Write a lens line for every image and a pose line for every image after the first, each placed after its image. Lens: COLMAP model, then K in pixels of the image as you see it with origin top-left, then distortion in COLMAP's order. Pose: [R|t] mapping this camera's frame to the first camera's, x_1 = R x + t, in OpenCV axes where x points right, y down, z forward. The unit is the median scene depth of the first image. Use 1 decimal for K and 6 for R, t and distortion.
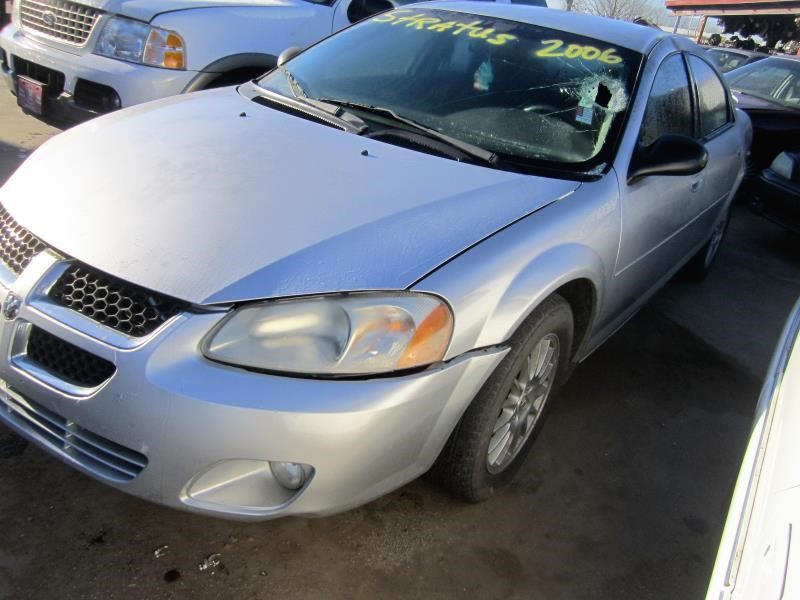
lens RADIAL K [[659.9, 0, 399.9], [0, 659.9, 301.3], [0, 0, 1]] dist [-0.041511, -0.006671]
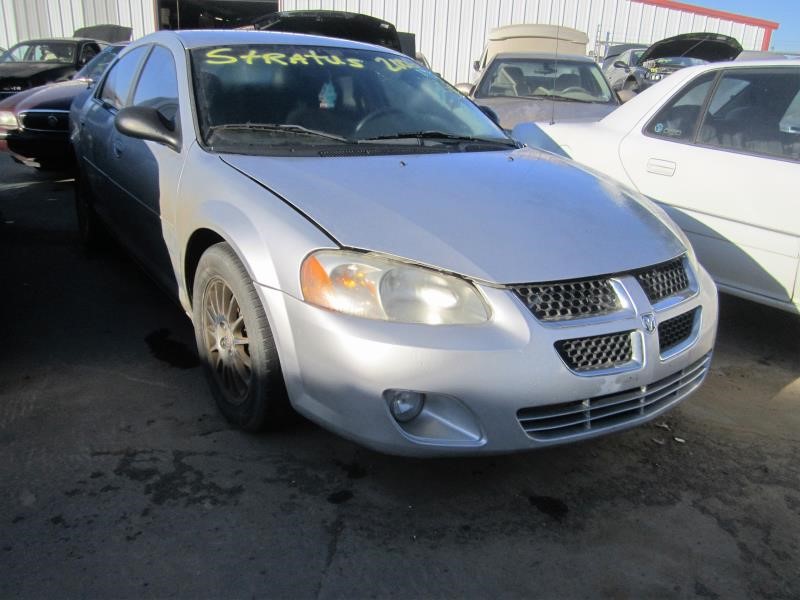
lens RADIAL K [[659.9, 0, 396.9], [0, 659.9, 302.5], [0, 0, 1]] dist [-0.041511, -0.006671]
pose [[0.365406, -0.436945, 0.821923, -0.947881], [0.406588, 0.869218, 0.281329, -0.304509], [-0.837356, 0.231384, 0.495274, 0.408165]]
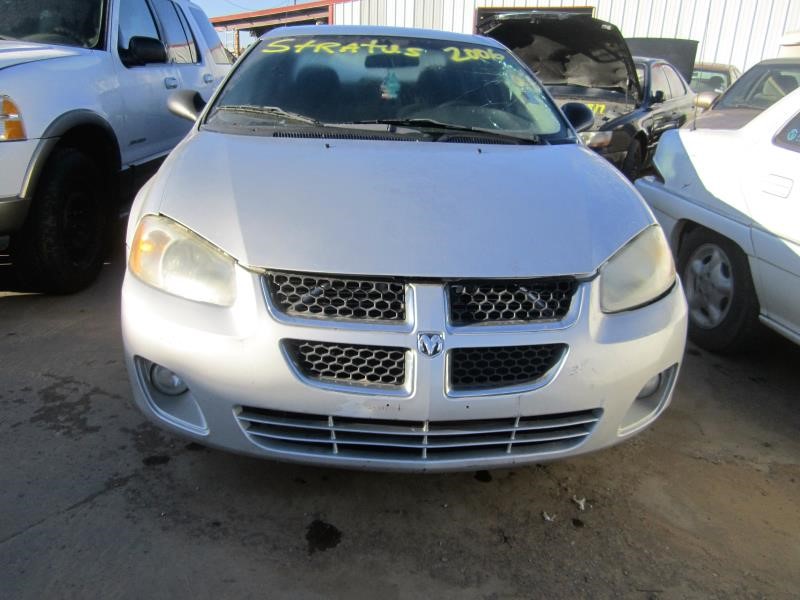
lens RADIAL K [[659.9, 0, 395.9], [0, 659.9, 299.8], [0, 0, 1]] dist [-0.041511, -0.006671]
pose [[0.765948, -0.321238, 0.556893, -0.622259], [0.338996, 0.937816, 0.074716, -0.078160], [-0.546265, 0.131556, 0.827217, 0.099622]]
